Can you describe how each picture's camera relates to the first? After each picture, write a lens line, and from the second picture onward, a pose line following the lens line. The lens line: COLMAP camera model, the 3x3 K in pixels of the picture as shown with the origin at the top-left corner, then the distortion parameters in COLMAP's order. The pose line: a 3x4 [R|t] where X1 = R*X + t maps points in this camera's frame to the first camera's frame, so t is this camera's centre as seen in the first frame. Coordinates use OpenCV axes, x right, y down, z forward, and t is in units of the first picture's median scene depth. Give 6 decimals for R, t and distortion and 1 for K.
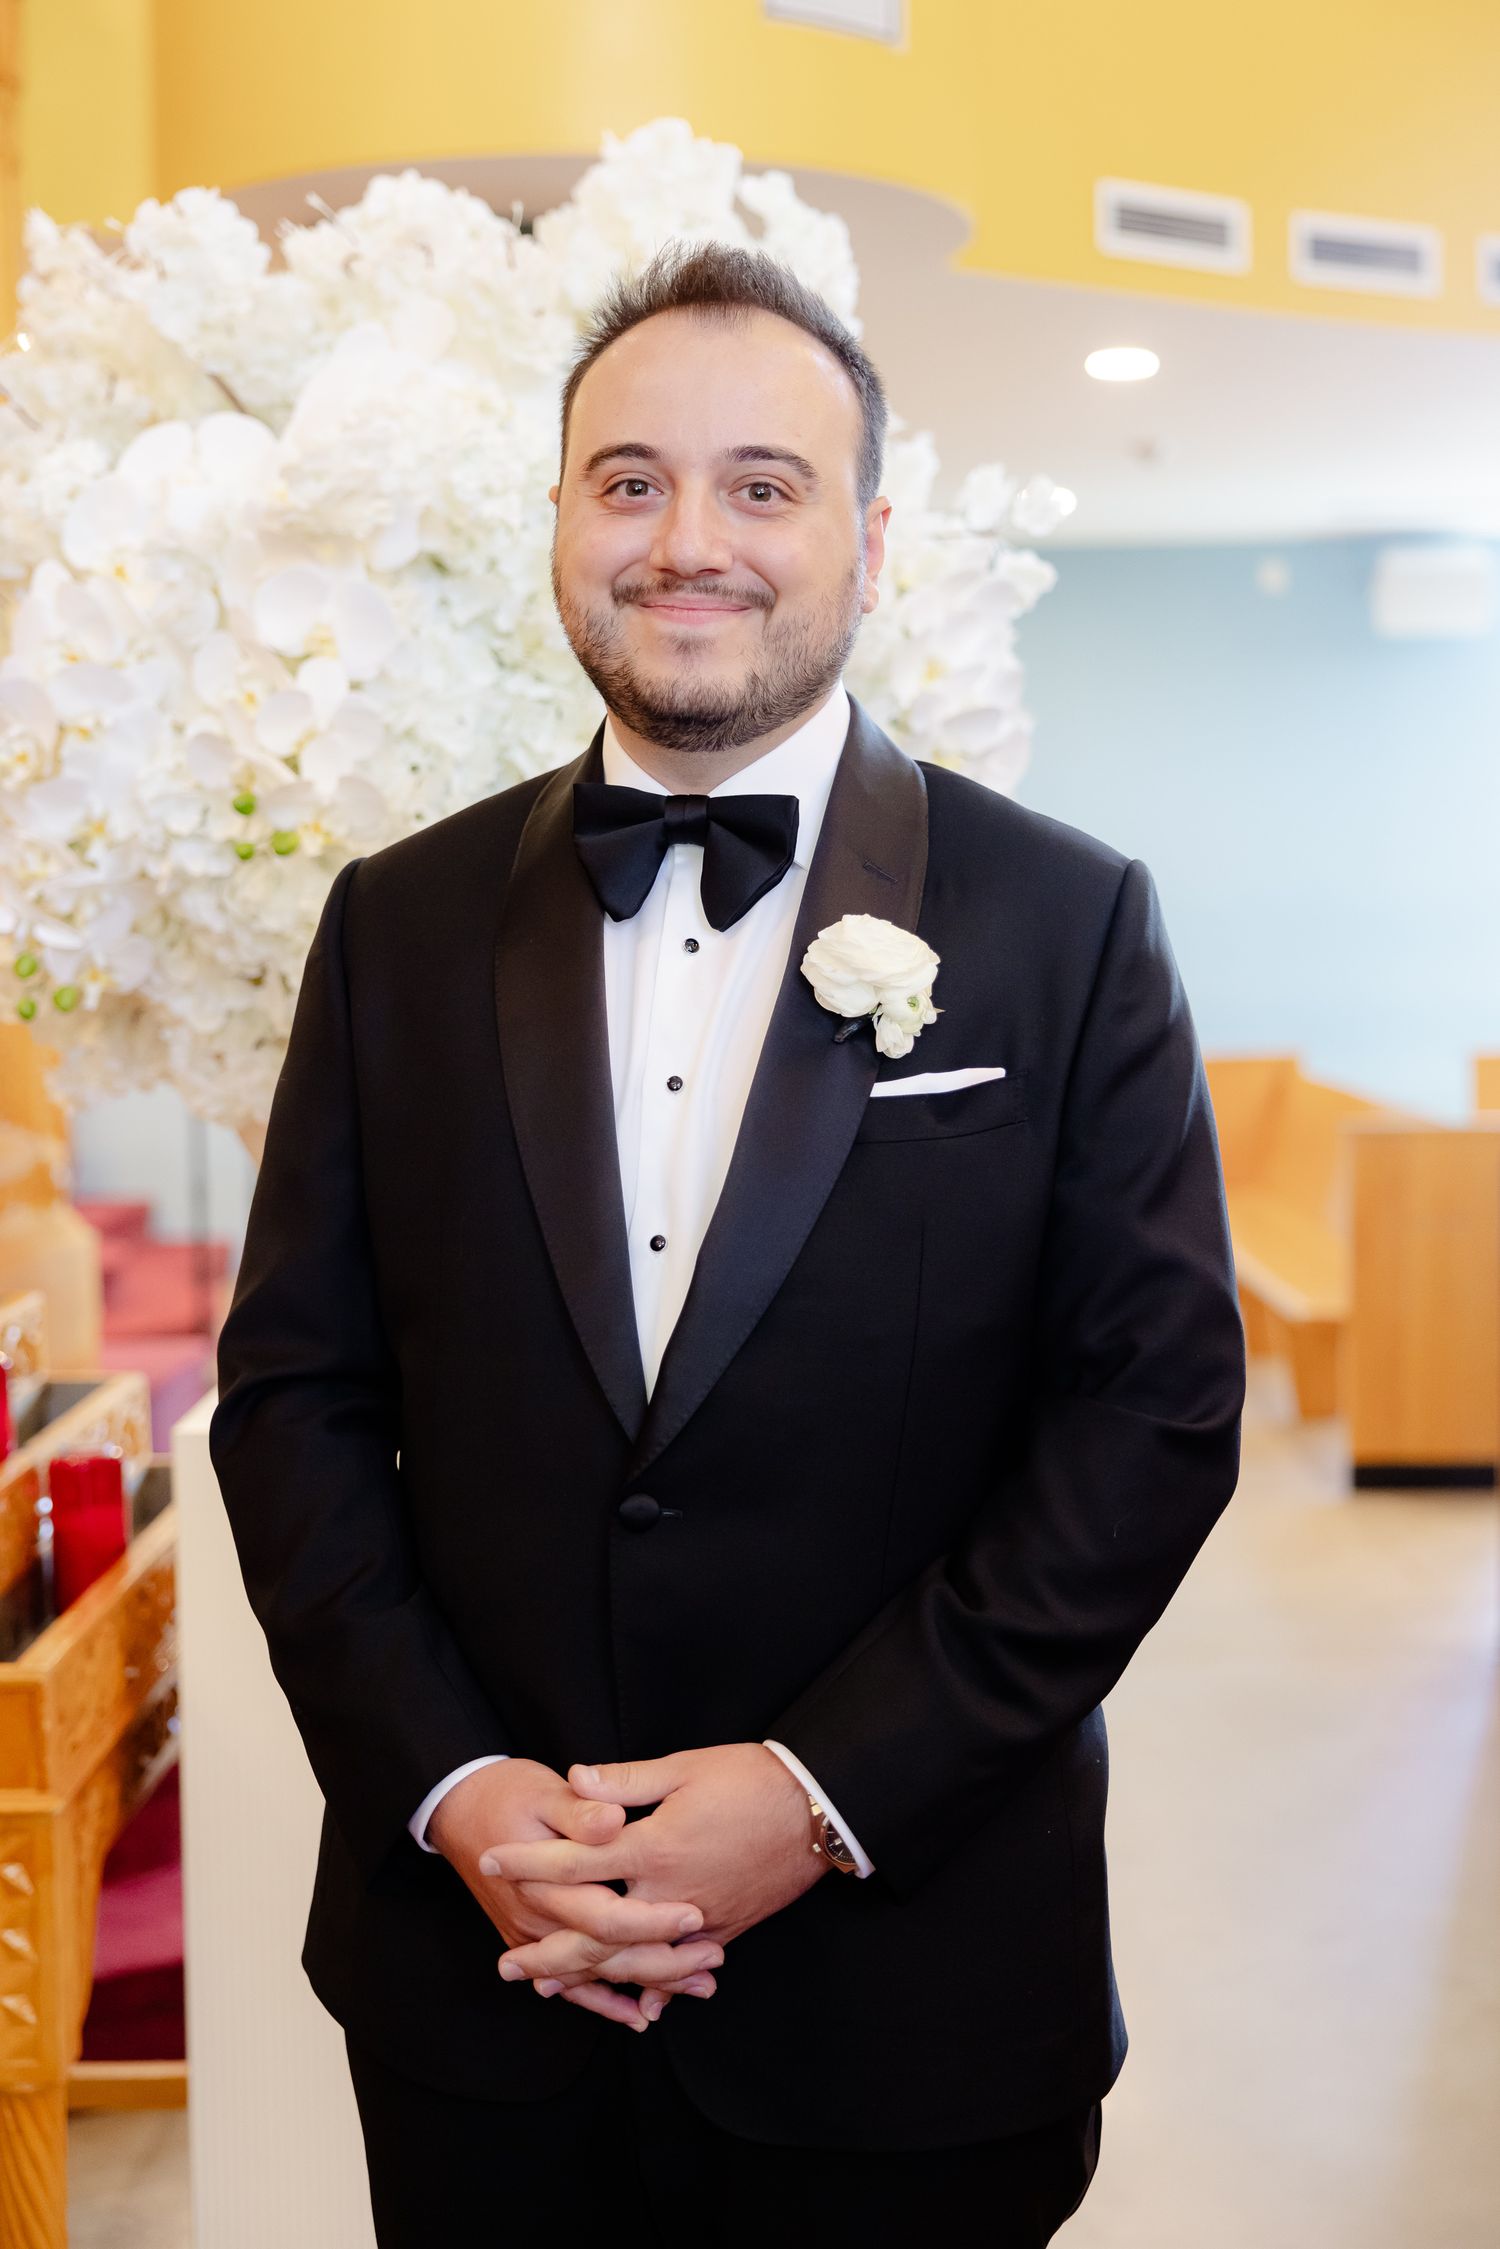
lens RADIAL K [[3143.5, 0, 744.0], [0, 3143.5, 1102.8], [0, 0, 1]] dist [0.013274, 0.030205]
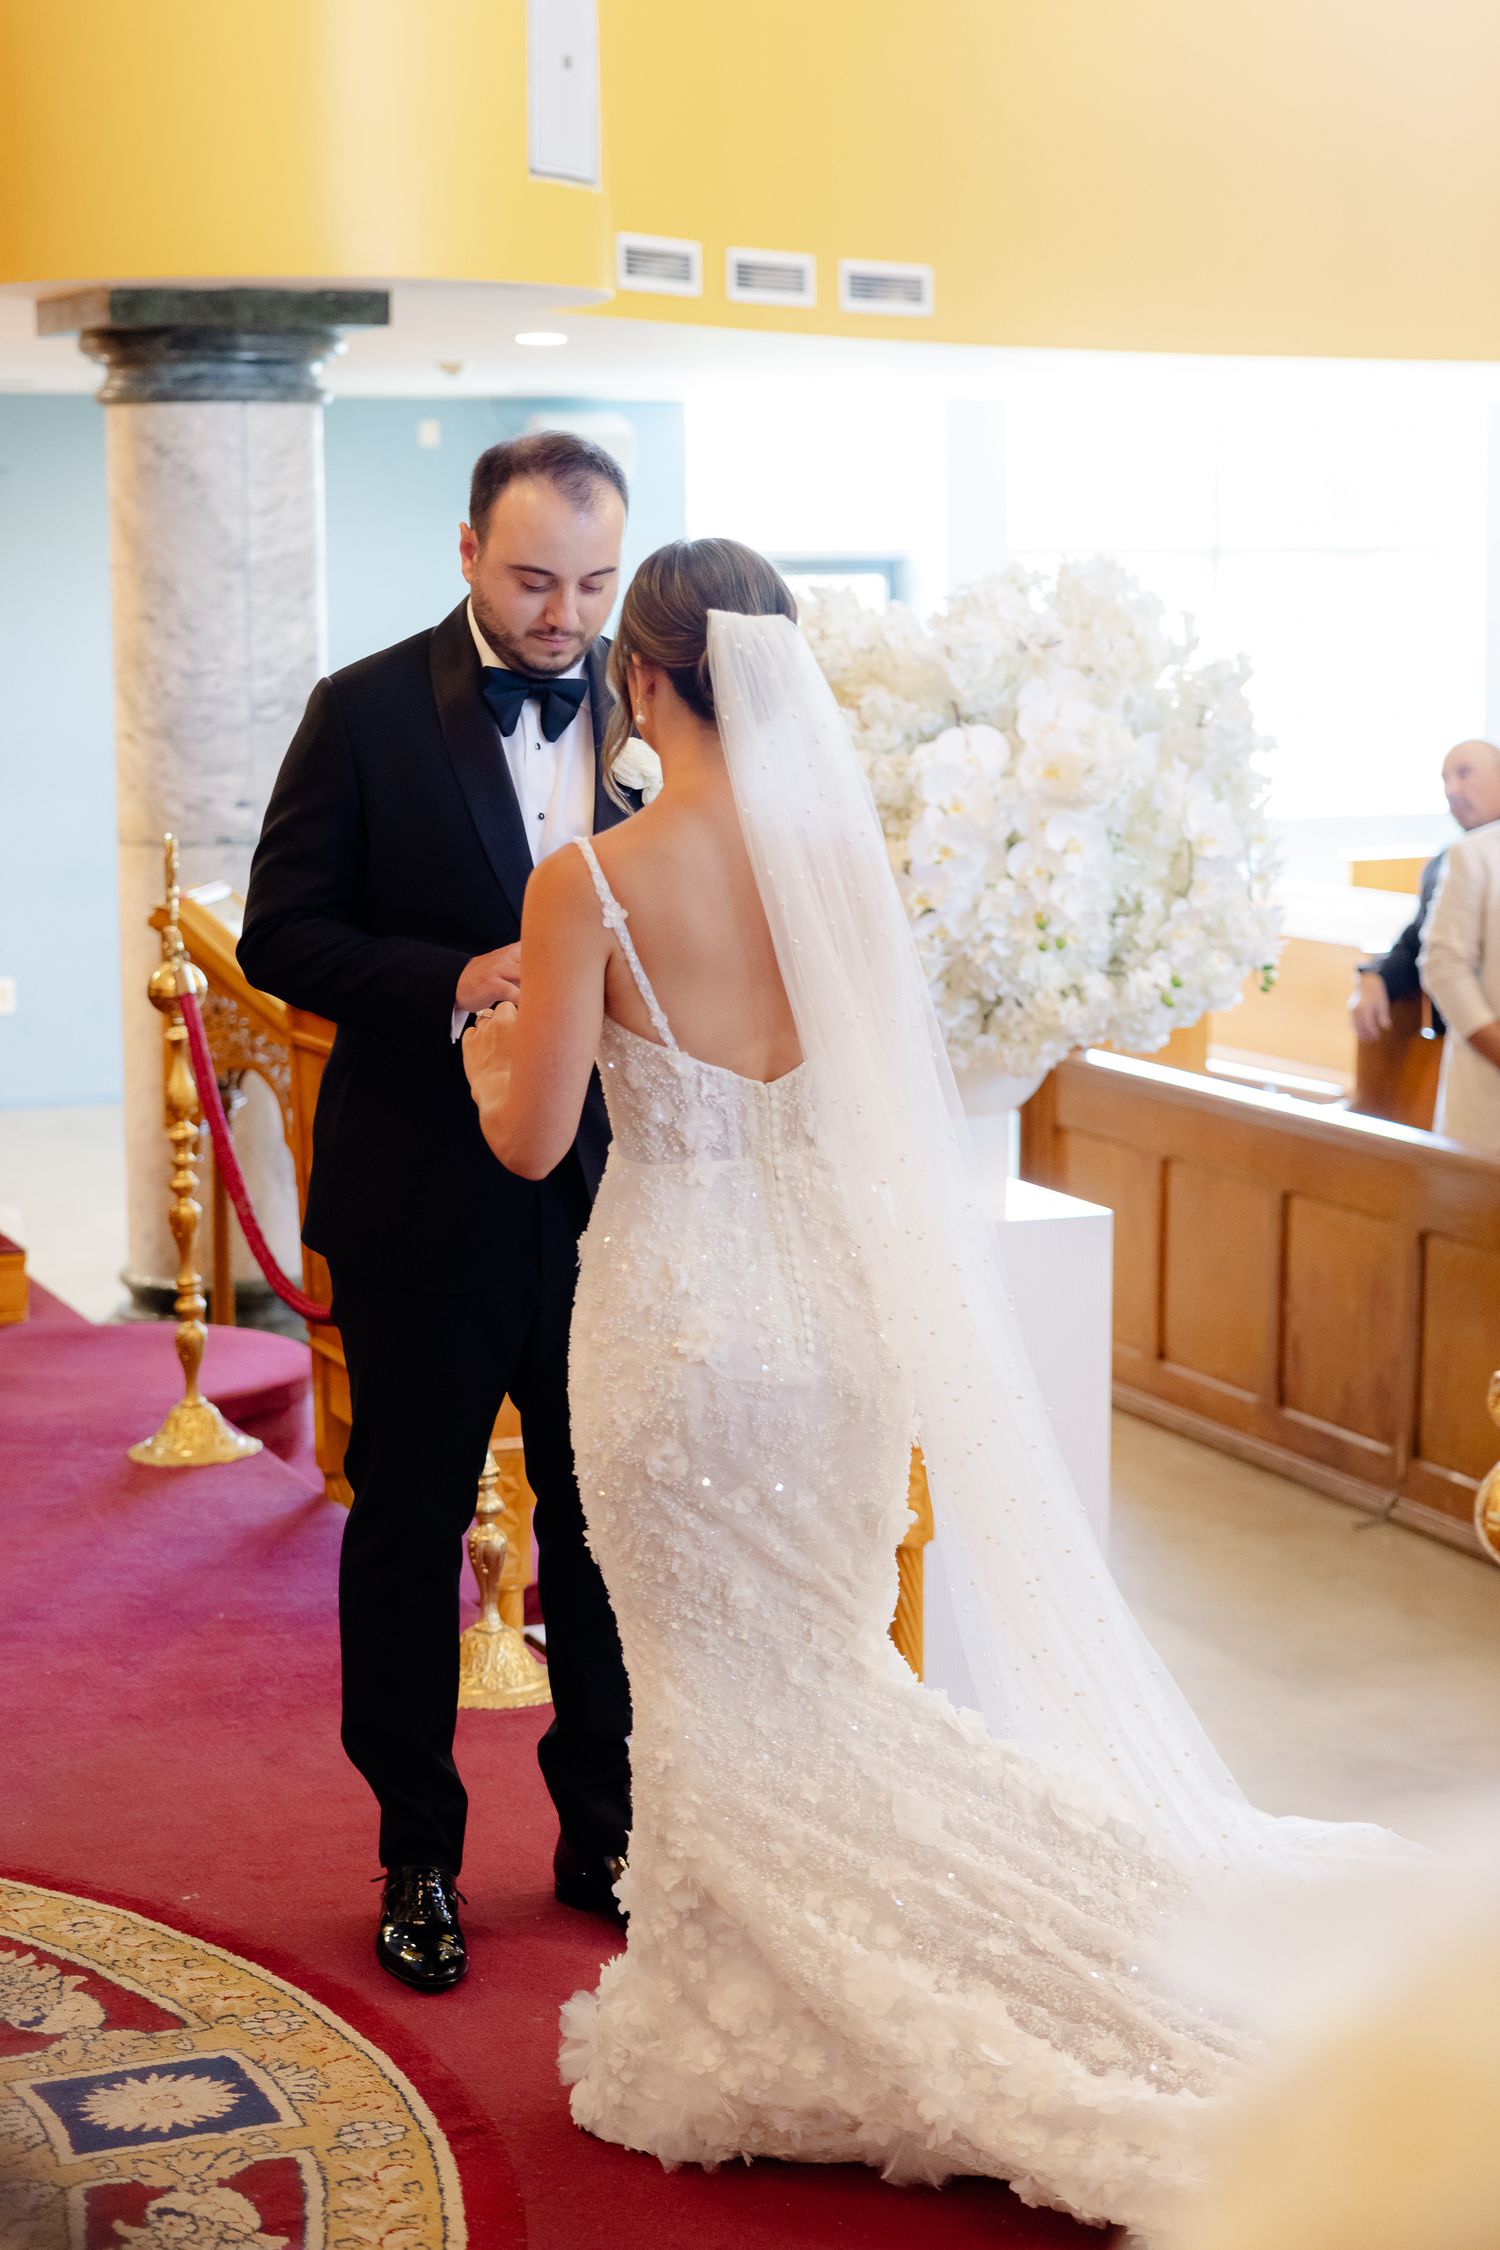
lens RADIAL K [[3933.4, 0, 746.1], [0, 3933.4, 1050.3], [0, 0, 1]] dist [-0.012743, 0.126186]
pose [[0.914233, -0.041011, 0.403108, -1.341834], [0.019925, 0.998211, 0.056366, -0.154701], [-0.404698, -0.043500, 0.913415, -1.285426]]
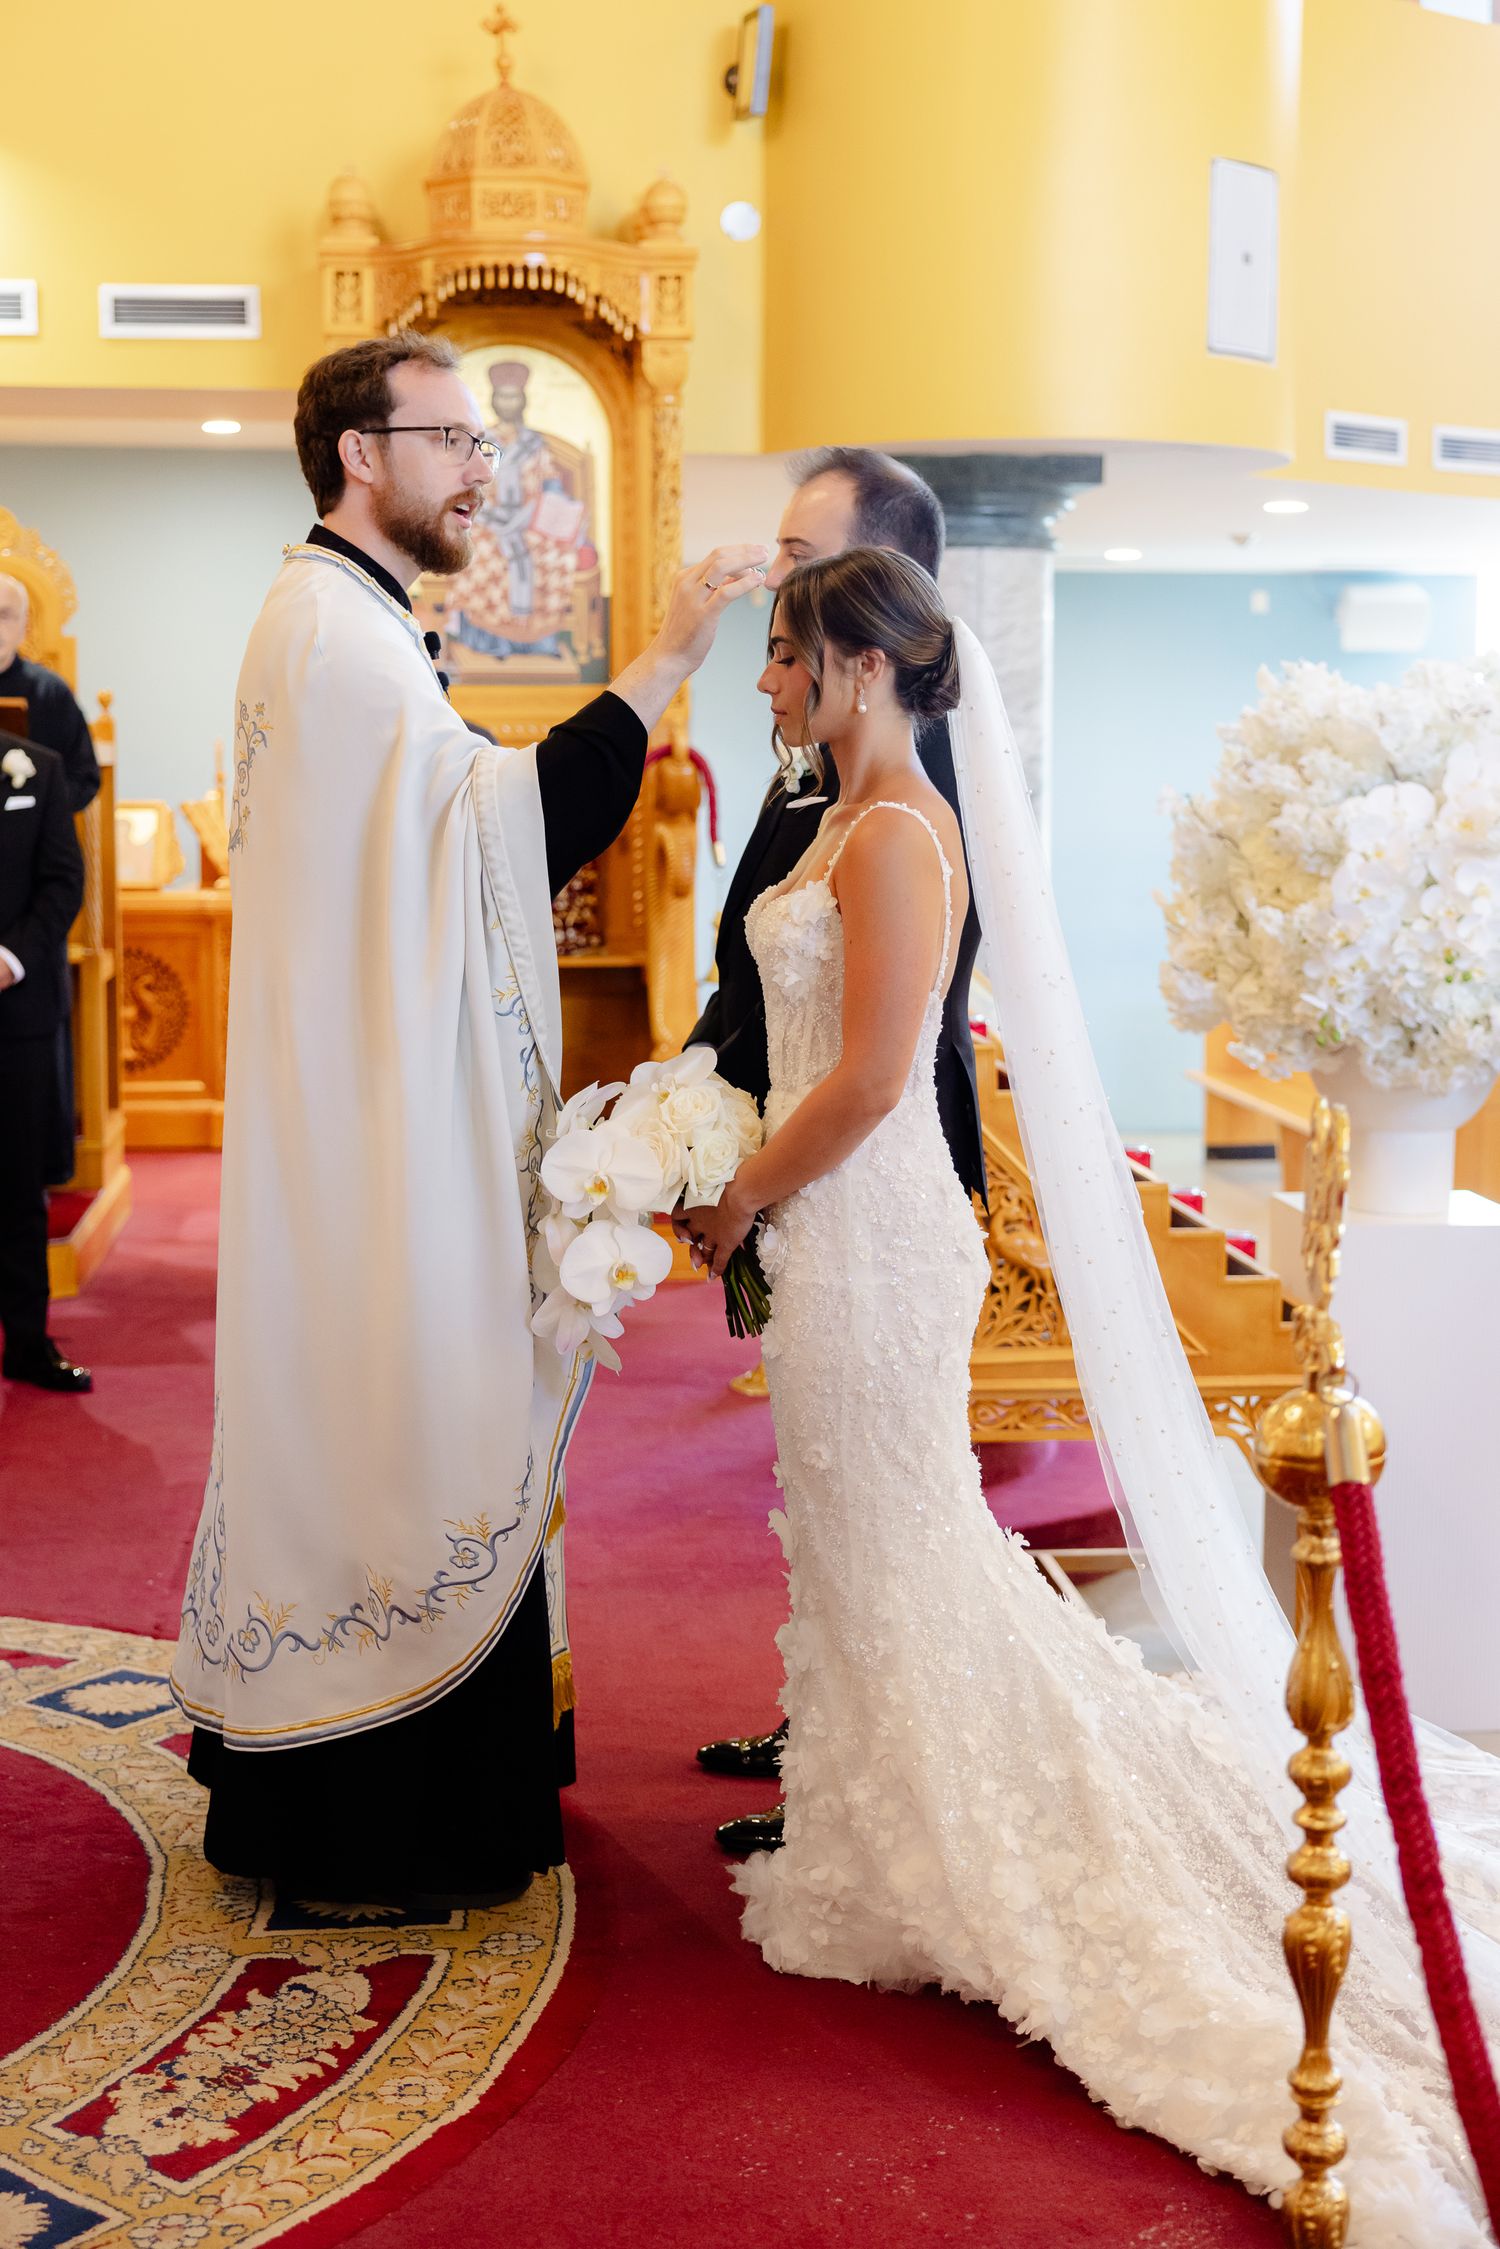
lens RADIAL K [[3064.3, 0, 770.8], [0, 3064.3, 1093.9], [0, 0, 1]] dist [0.020457, -0.039484]
pose [[0.992435, 0.004502, 0.122693, -0.905187], [-0.010057, 0.998950, 0.044693, -0.086388], [-0.122363, -0.045589, 0.991438, -1.191602]]
